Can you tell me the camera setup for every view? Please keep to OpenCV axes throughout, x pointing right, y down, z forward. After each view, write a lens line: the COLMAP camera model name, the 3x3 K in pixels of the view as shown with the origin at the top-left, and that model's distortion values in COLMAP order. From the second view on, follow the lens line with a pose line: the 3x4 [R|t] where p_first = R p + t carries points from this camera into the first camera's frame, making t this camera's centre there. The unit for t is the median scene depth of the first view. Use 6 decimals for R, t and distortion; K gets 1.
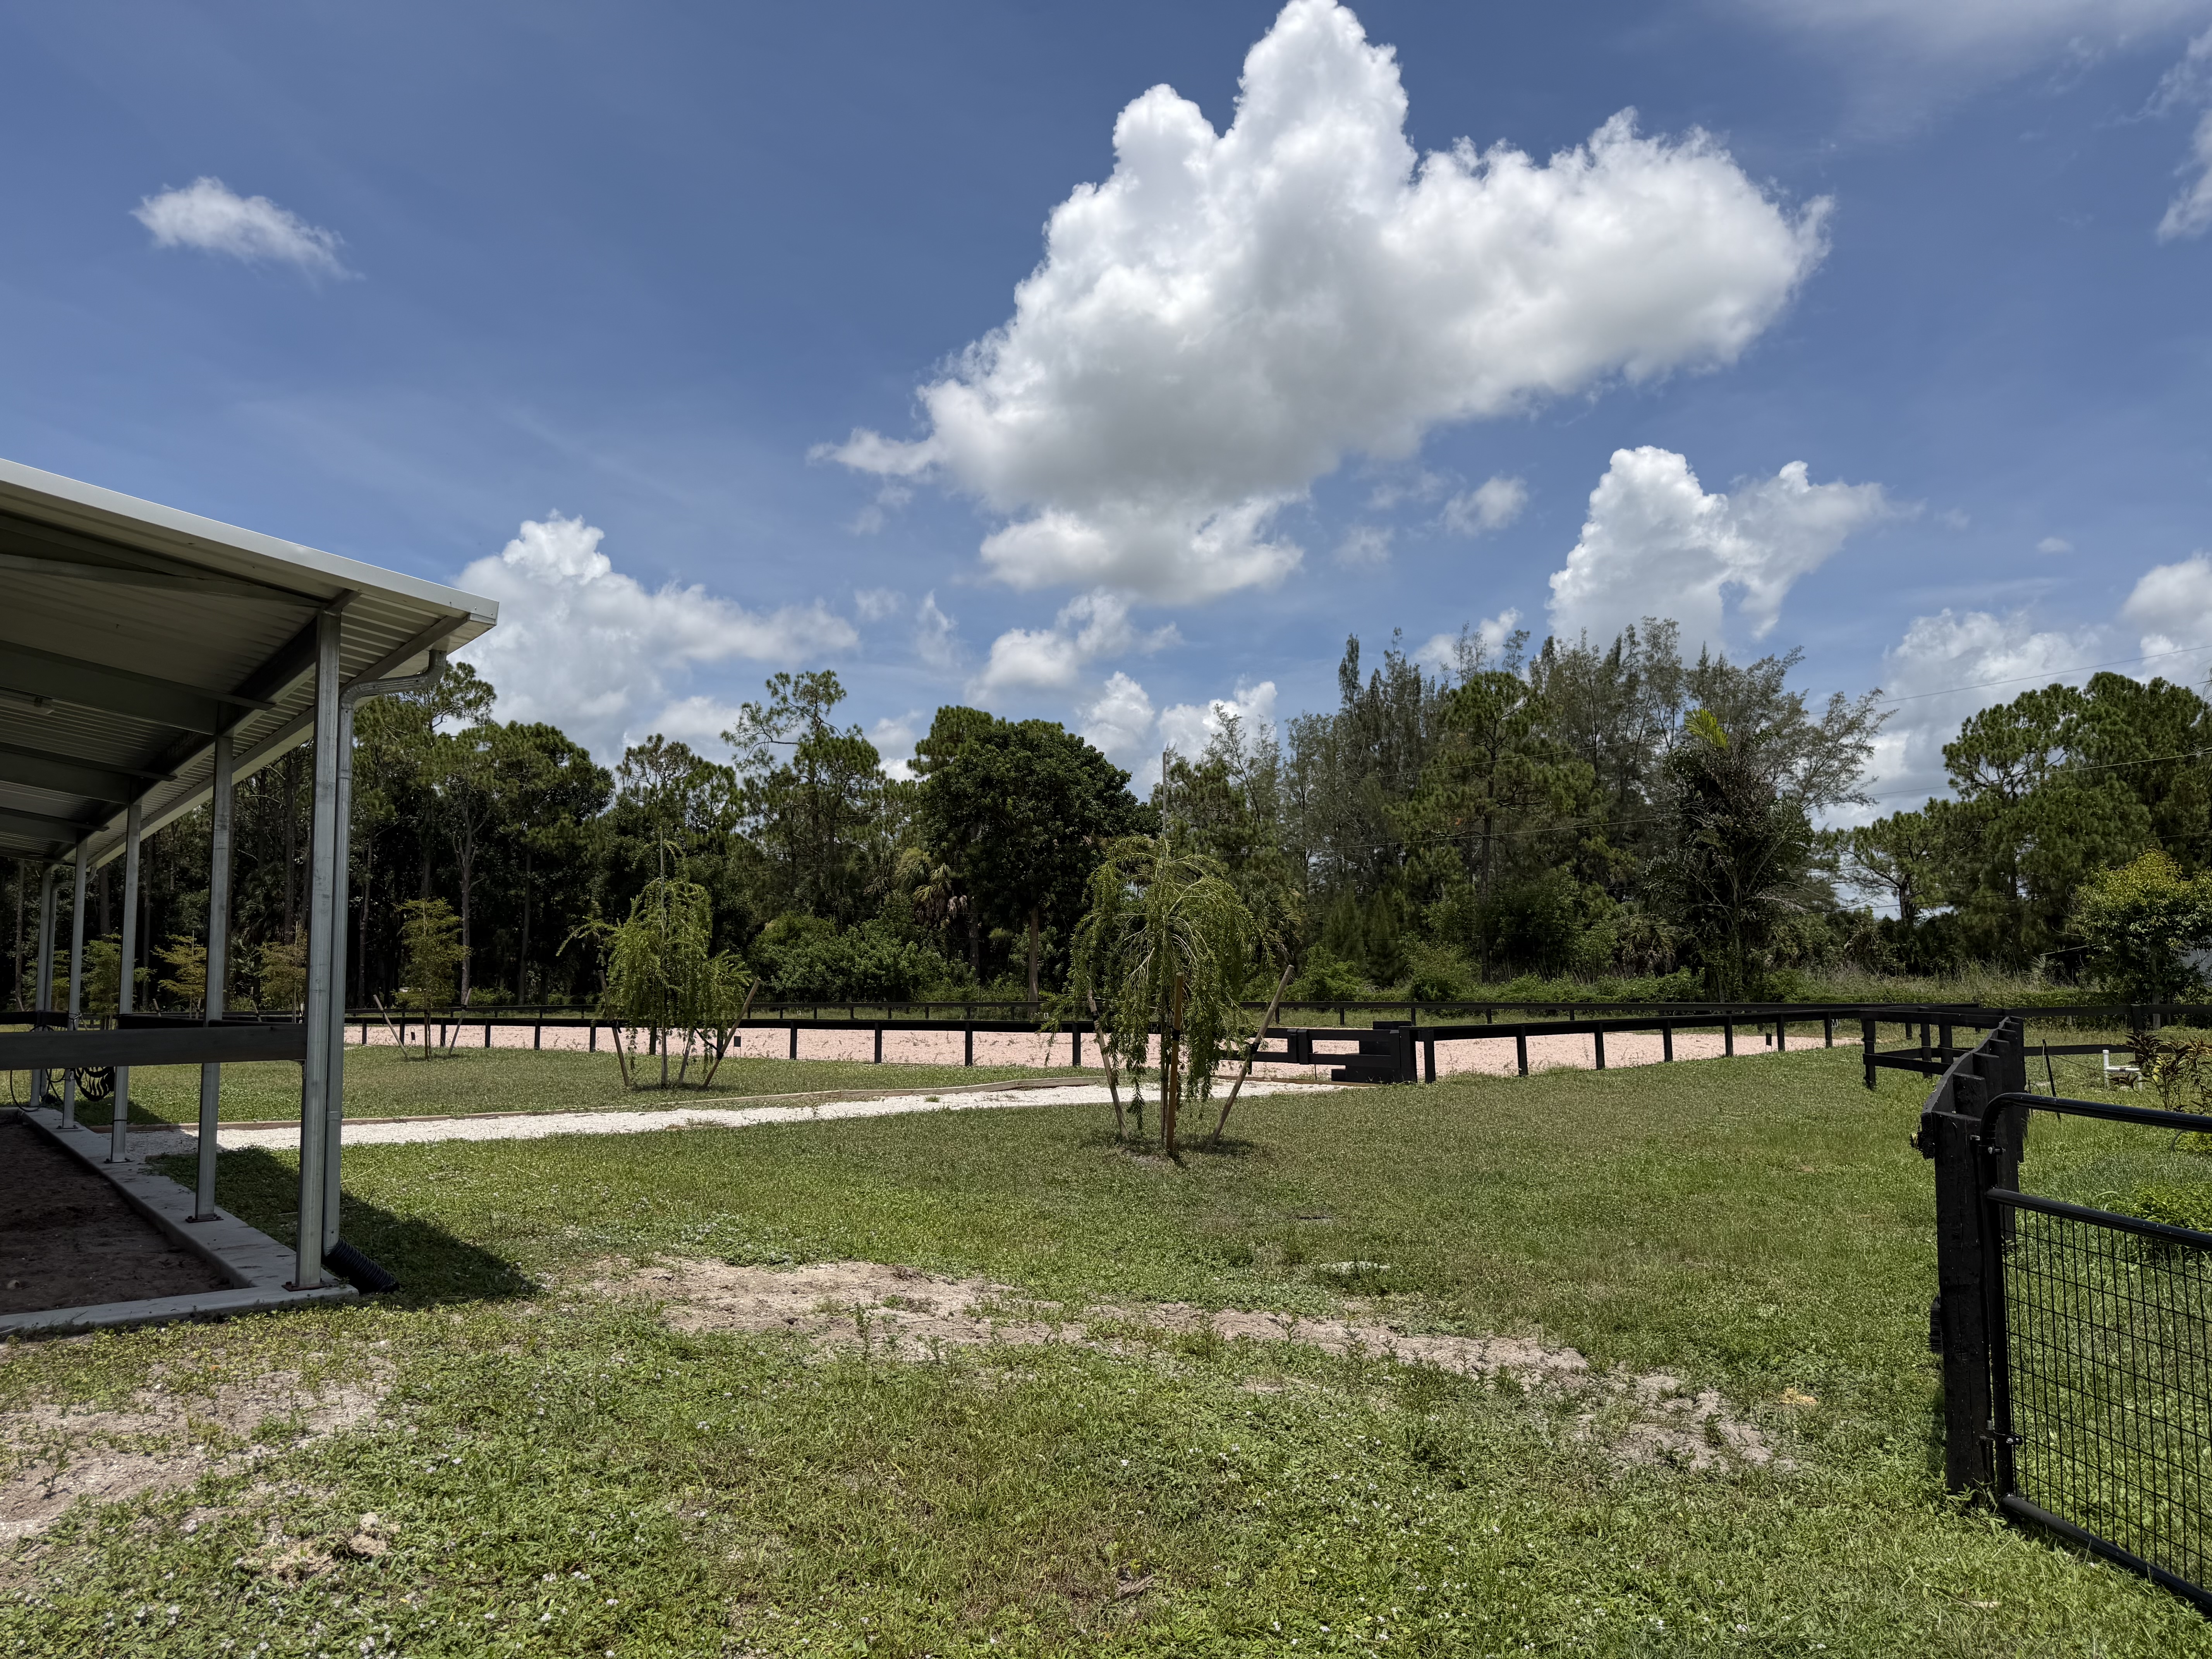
lens RADIAL K [[1518.9, 0, 1166.9], [0, 1518.9, 841.4], [0, 0, 1]] dist [0.098801, -0.129740]
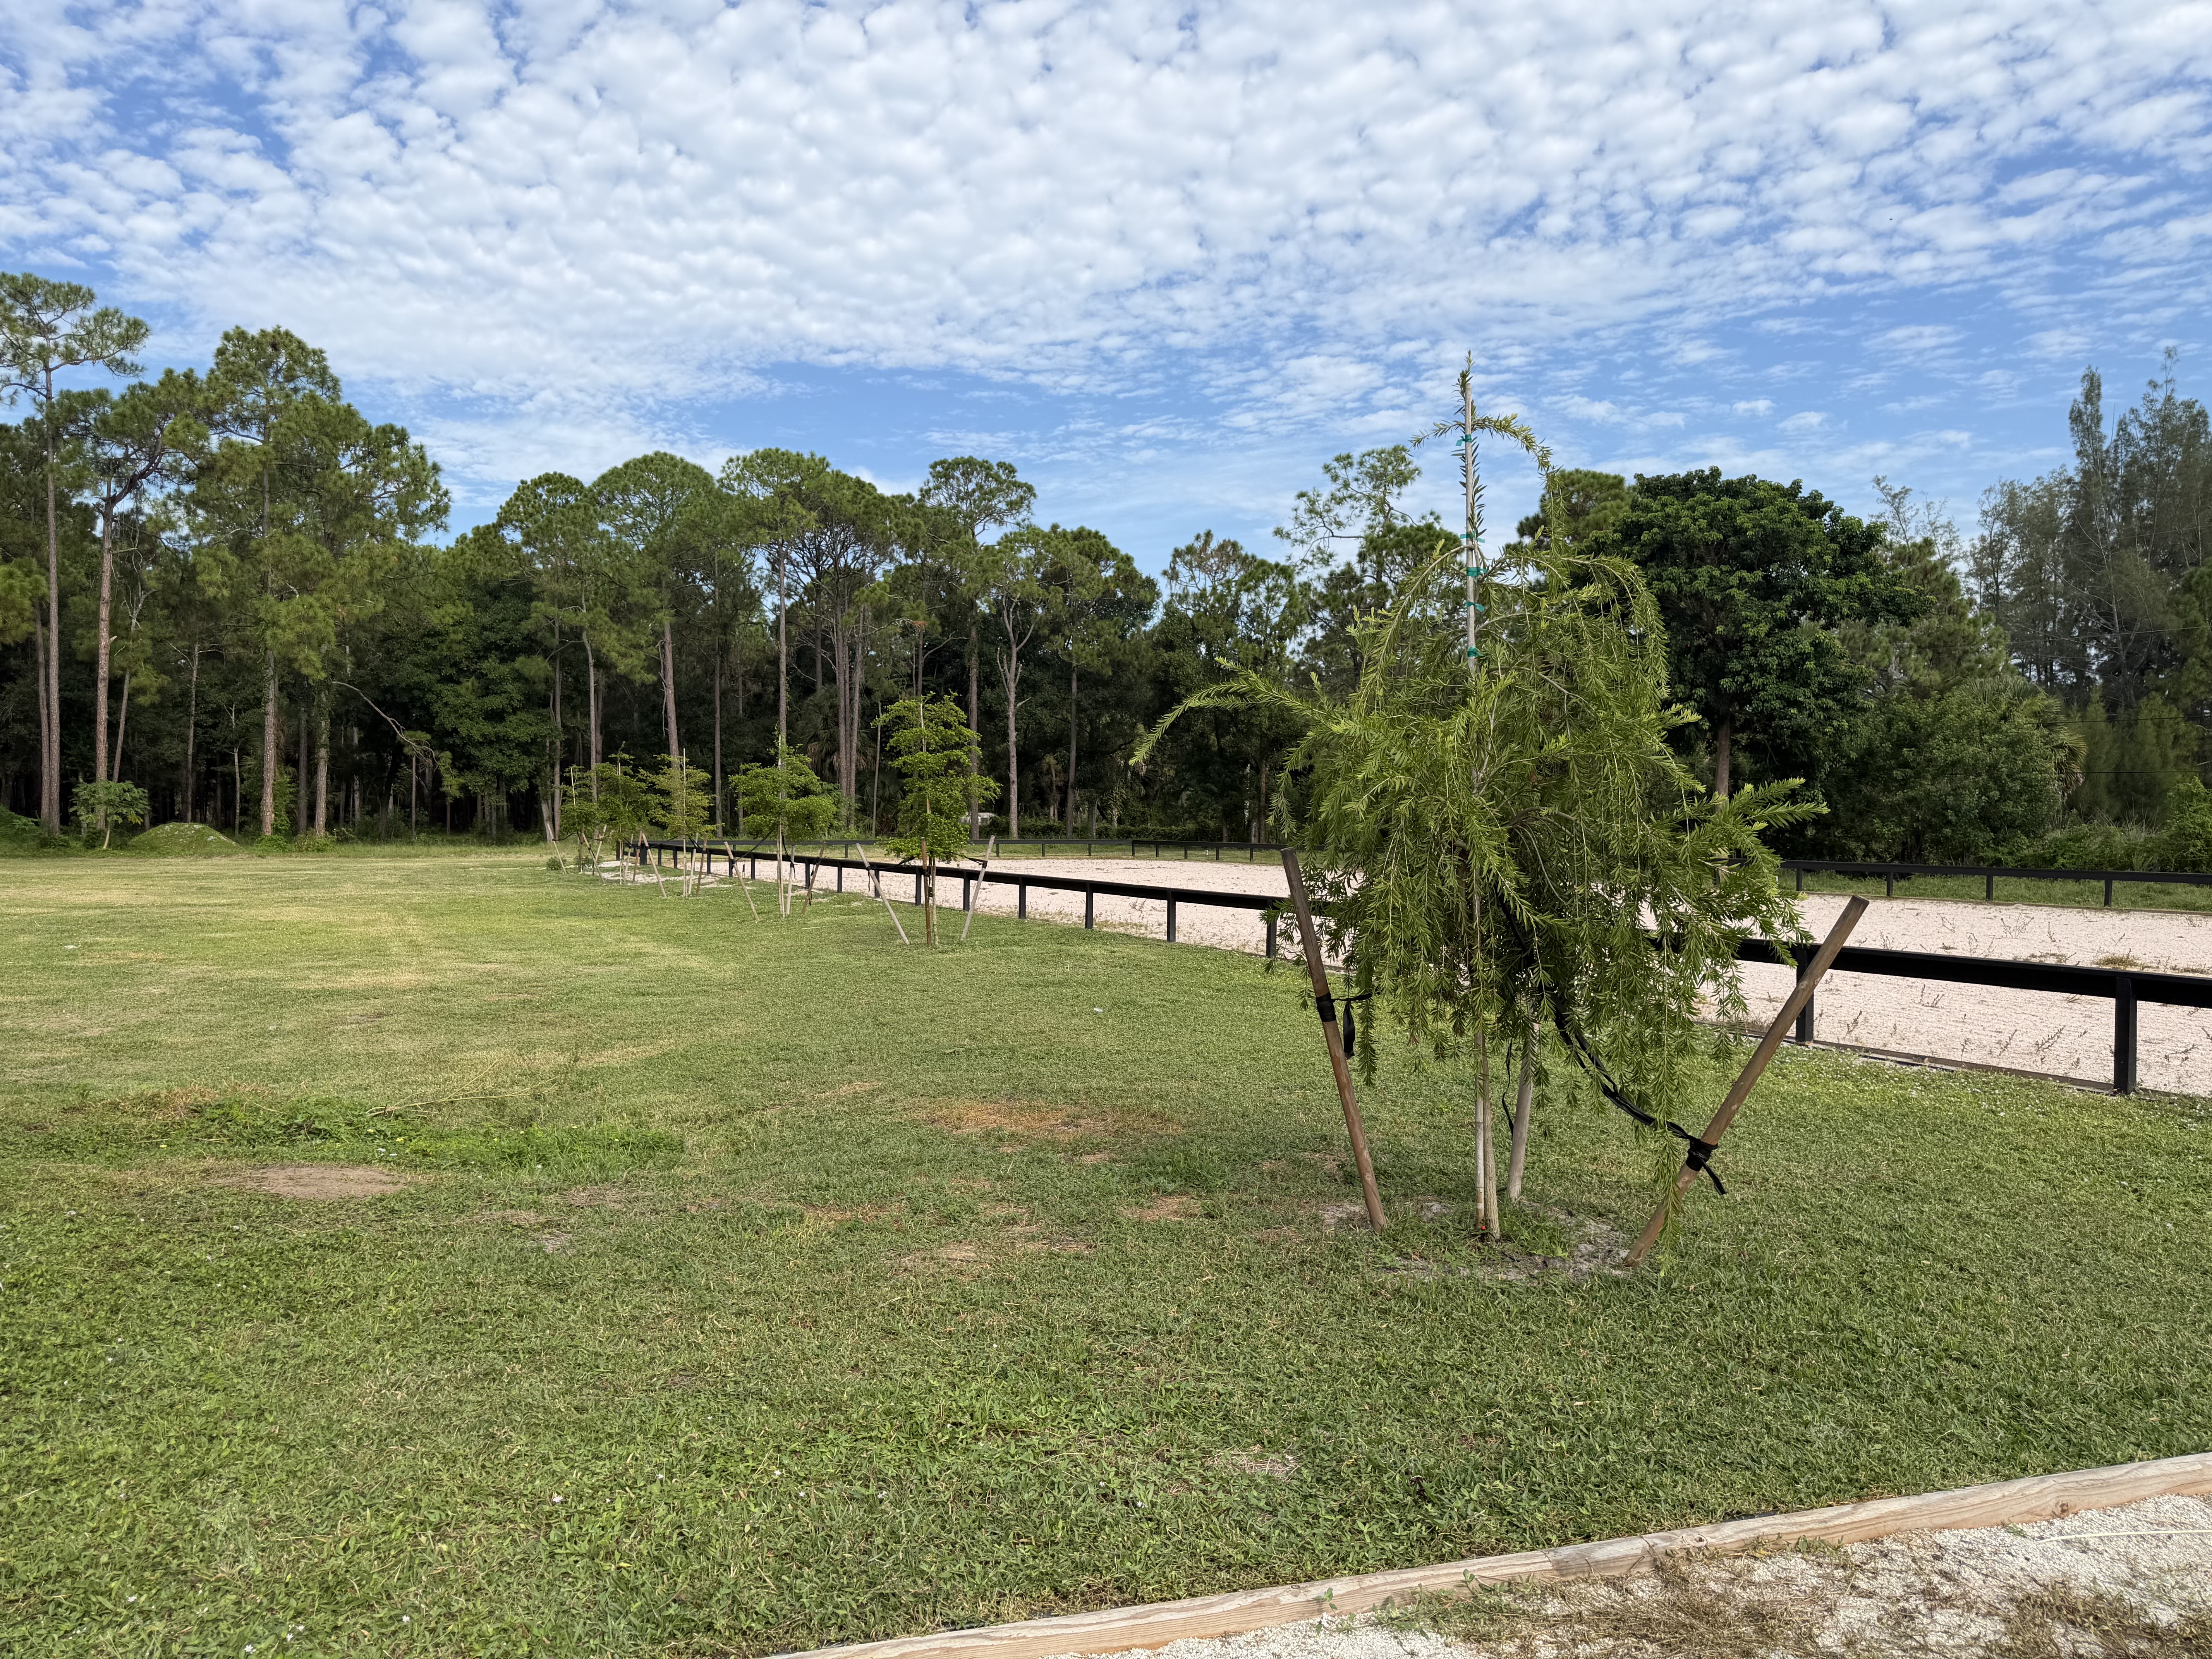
lens RADIAL K [[1518.9, 0, 1166.9], [0, 1518.9, 841.4], [0, 0, 1]] dist [0.098801, -0.129740]
pose [[0.946925, 0.025527, -0.320439, -0.070157], [0.007777, 0.994731, 0.102225, 0.016240], [0.321360, -0.099291, 0.941737, 0.157494]]
